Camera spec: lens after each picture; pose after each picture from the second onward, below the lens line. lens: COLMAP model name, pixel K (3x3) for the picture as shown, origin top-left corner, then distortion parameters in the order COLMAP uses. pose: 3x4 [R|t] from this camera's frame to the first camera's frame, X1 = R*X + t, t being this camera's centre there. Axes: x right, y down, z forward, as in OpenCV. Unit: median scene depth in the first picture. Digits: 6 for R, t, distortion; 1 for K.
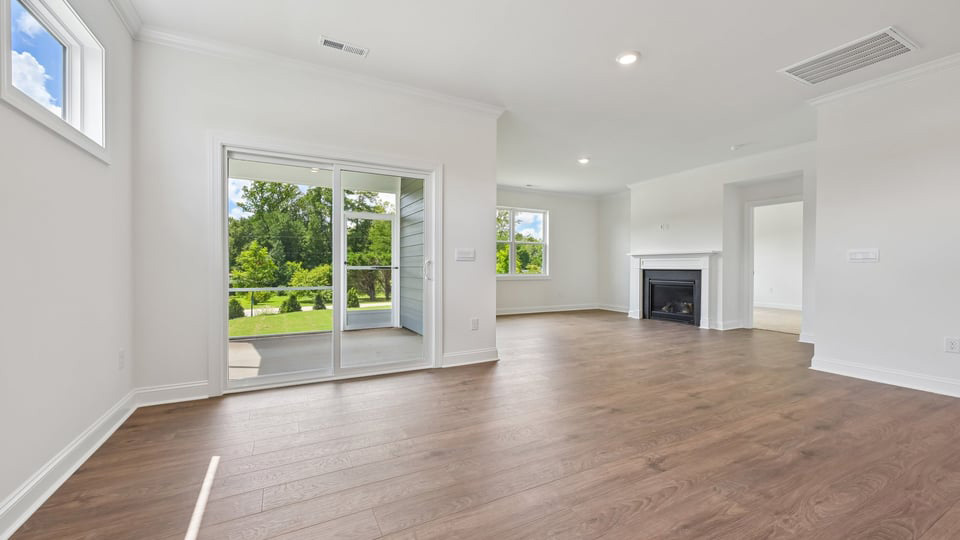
lens RADIAL K [[379.4, 0, 470.1], [0, 379.4, 266.4], [0, 0, 1]] dist [-0.001094, 0.001073]
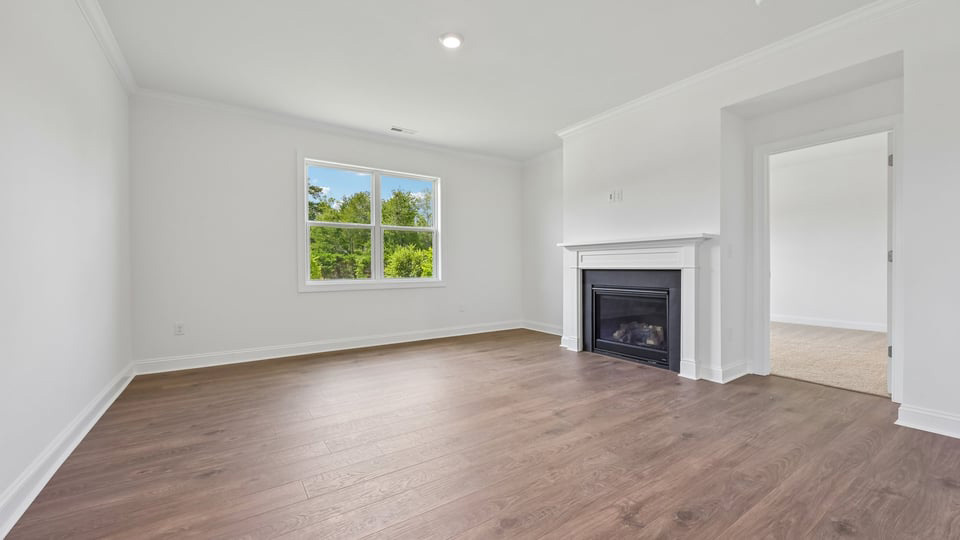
lens RADIAL K [[336.4, 0, 484.5], [0, 336.4, 266.3], [0, 0, 1]] dist [-0.000348, 0.000237]
pose [[0.993293, -0.015220, 0.114620, 0.256113], [0.014460, 0.999868, 0.007462, -0.003432], [-0.114718, -0.005755, 0.993381, 0.517920]]
